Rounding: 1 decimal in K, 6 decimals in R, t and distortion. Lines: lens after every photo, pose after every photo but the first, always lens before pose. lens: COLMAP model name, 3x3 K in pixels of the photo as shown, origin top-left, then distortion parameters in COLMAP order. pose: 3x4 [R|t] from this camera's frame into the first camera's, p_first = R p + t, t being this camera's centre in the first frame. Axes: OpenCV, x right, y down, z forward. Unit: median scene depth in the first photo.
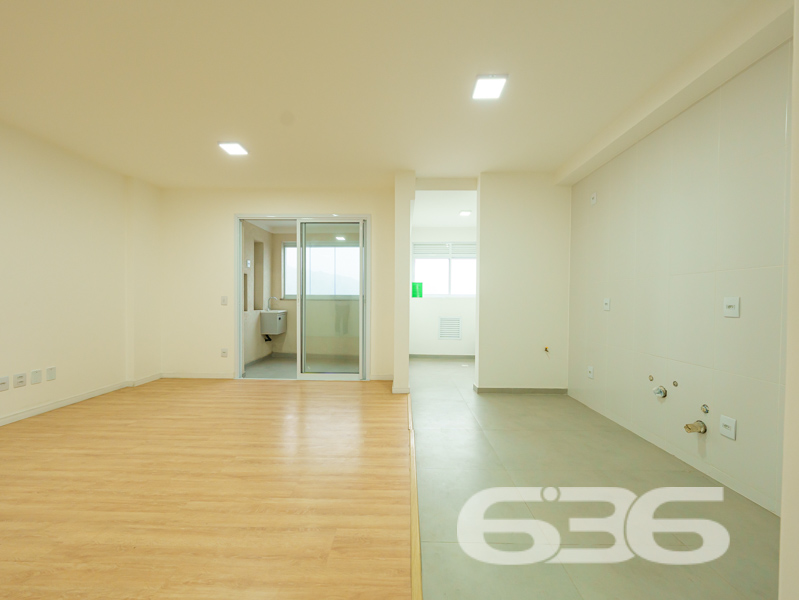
lens RADIAL K [[307.6, 0, 415.3], [0, 307.6, 304.7], [0, 0, 1]] dist [-0.000477, -0.000085]
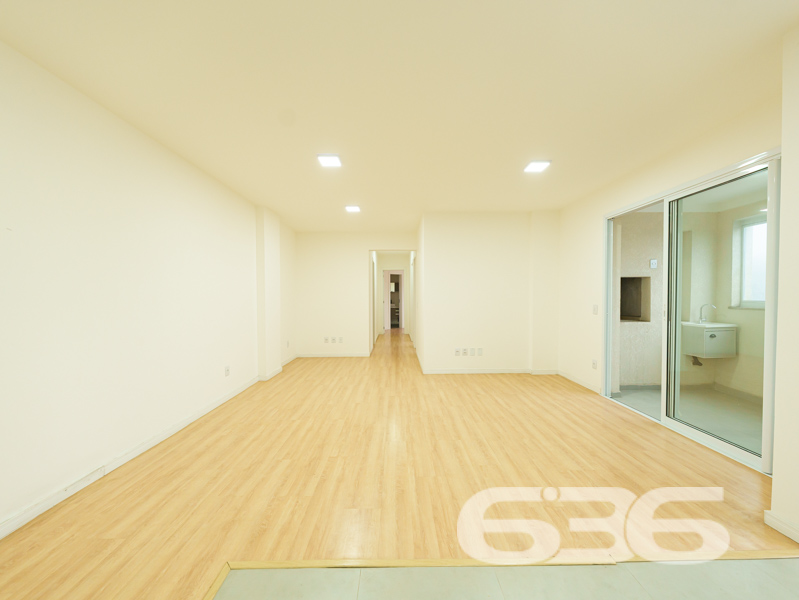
lens RADIAL K [[324.7, 0, 399.5], [0, 324.7, 300.0], [0, 0, 1]] dist [-0.000157, -0.000028]
pose [[-0.018620, 0.009024, -0.999786, 0.555724], [-0.013900, 0.999860, 0.009284, -0.060924], [0.999730, 0.014070, -0.018492, 0.589738]]
